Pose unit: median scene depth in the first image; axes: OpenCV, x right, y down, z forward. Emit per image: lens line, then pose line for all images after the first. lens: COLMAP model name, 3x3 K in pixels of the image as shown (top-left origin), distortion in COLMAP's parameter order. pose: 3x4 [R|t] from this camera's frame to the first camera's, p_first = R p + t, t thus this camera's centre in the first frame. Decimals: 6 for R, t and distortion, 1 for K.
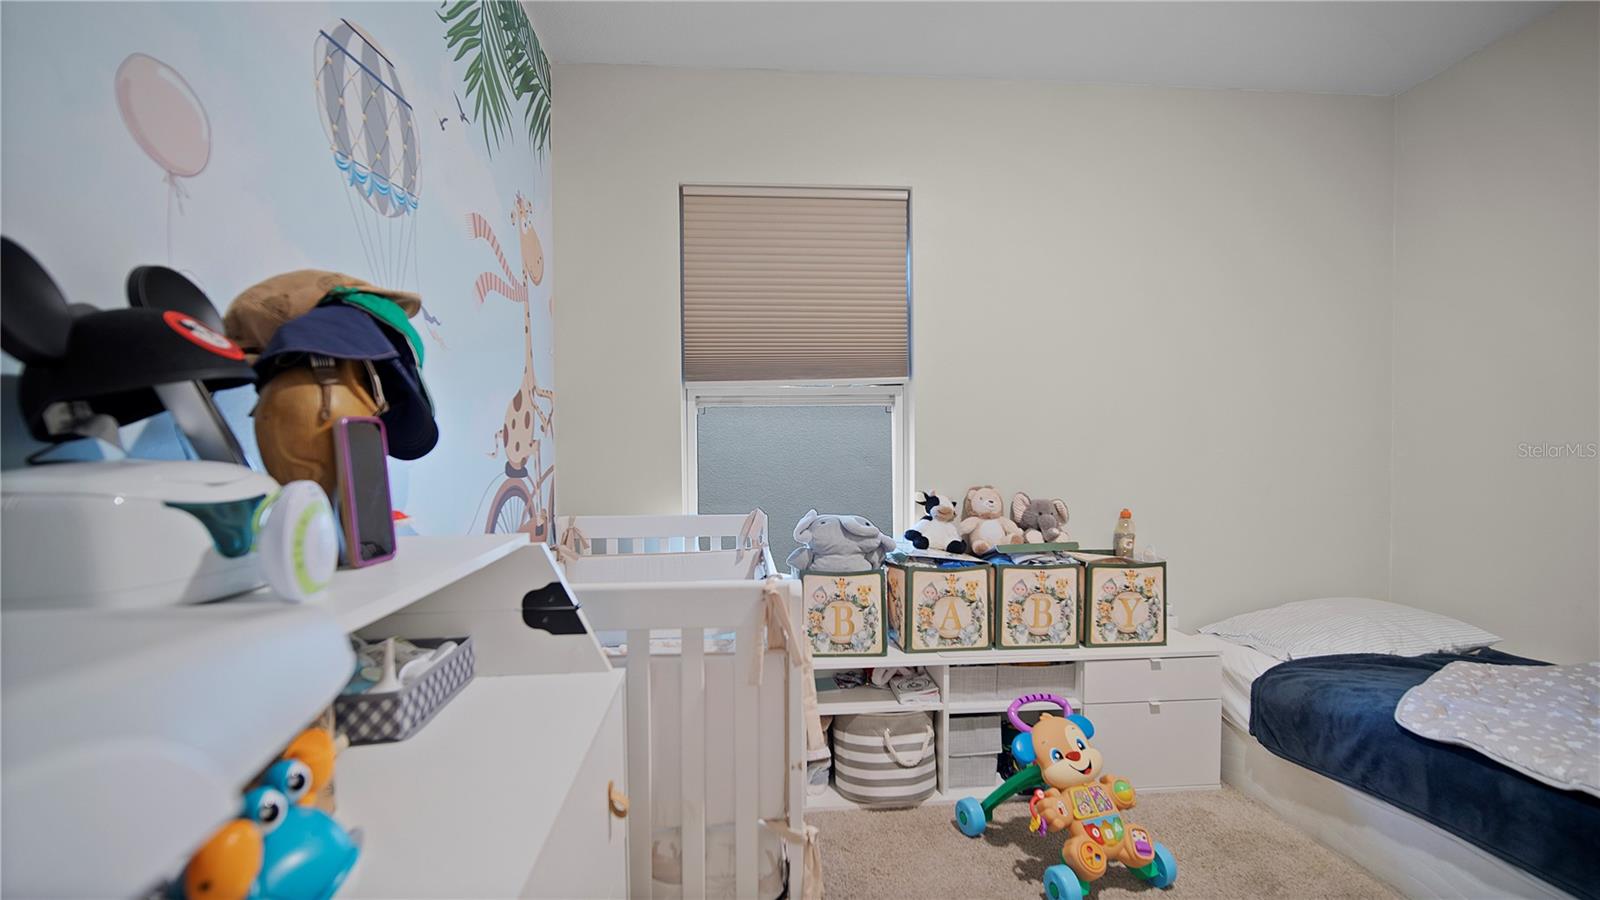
lens RADIAL K [[711.3, 0, 800.1], [0, 711.3, 456.9], [0, 0, 1]] dist [-0.001481, -0.000060]
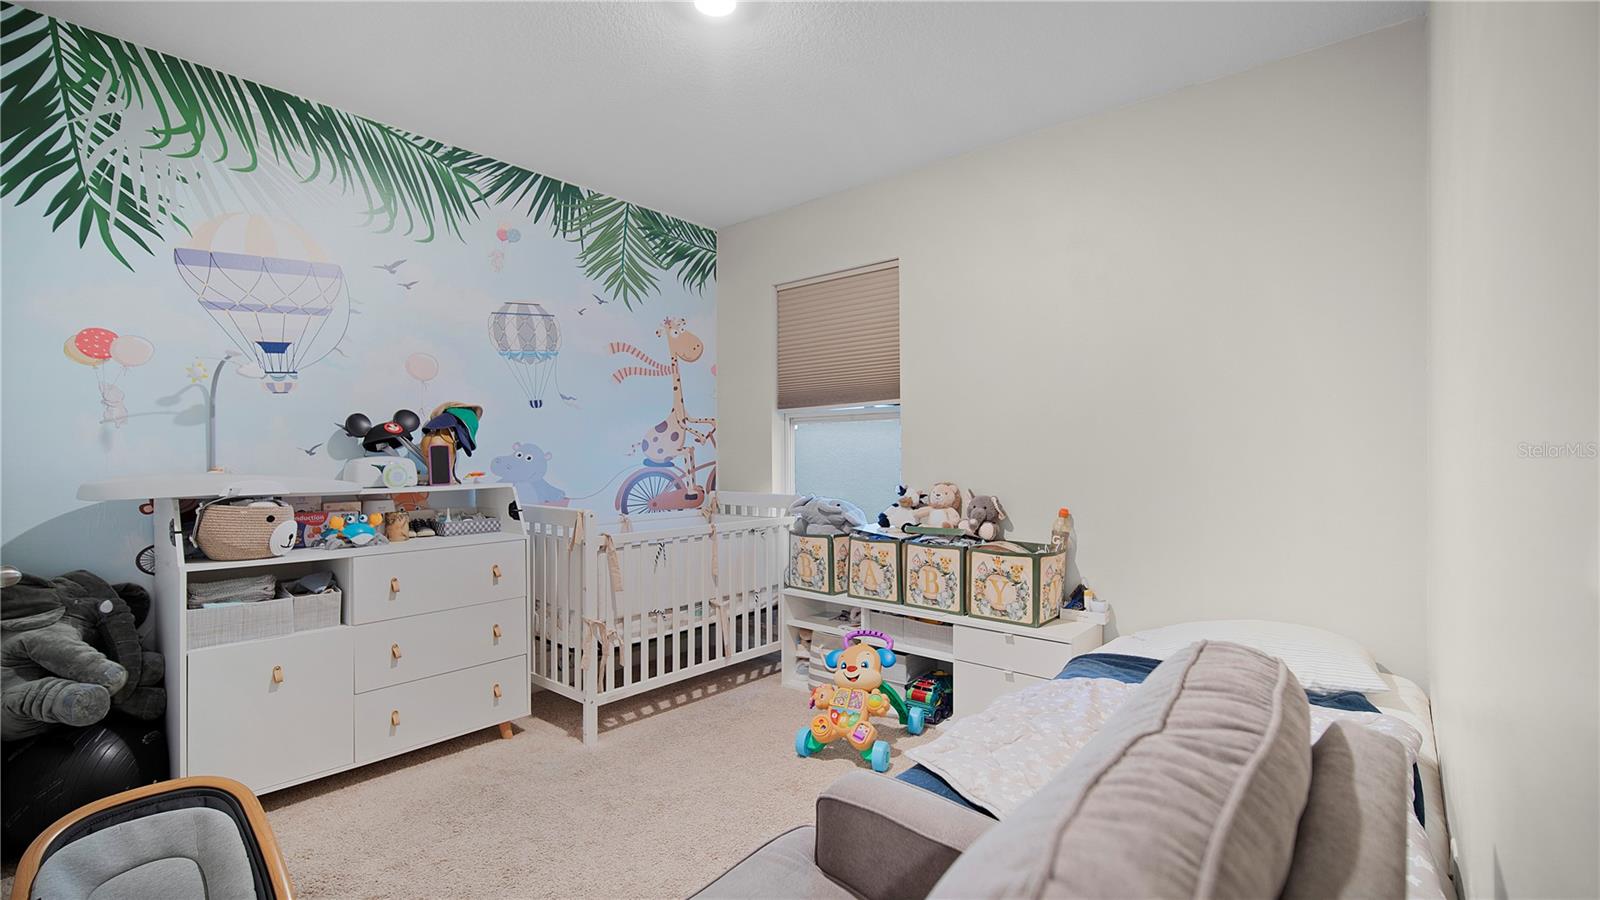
lens RADIAL K [[714.1, 0, 794.2], [0, 714.1, 443.9], [0, 0, 1]] dist [-0.001873, 0.000151]
pose [[0.692736, -0.003523, -0.721183, 1.094287], [-0.008426, 0.999880, -0.012978, -0.009956], [0.721142, 0.015067, 0.692624, -0.069878]]
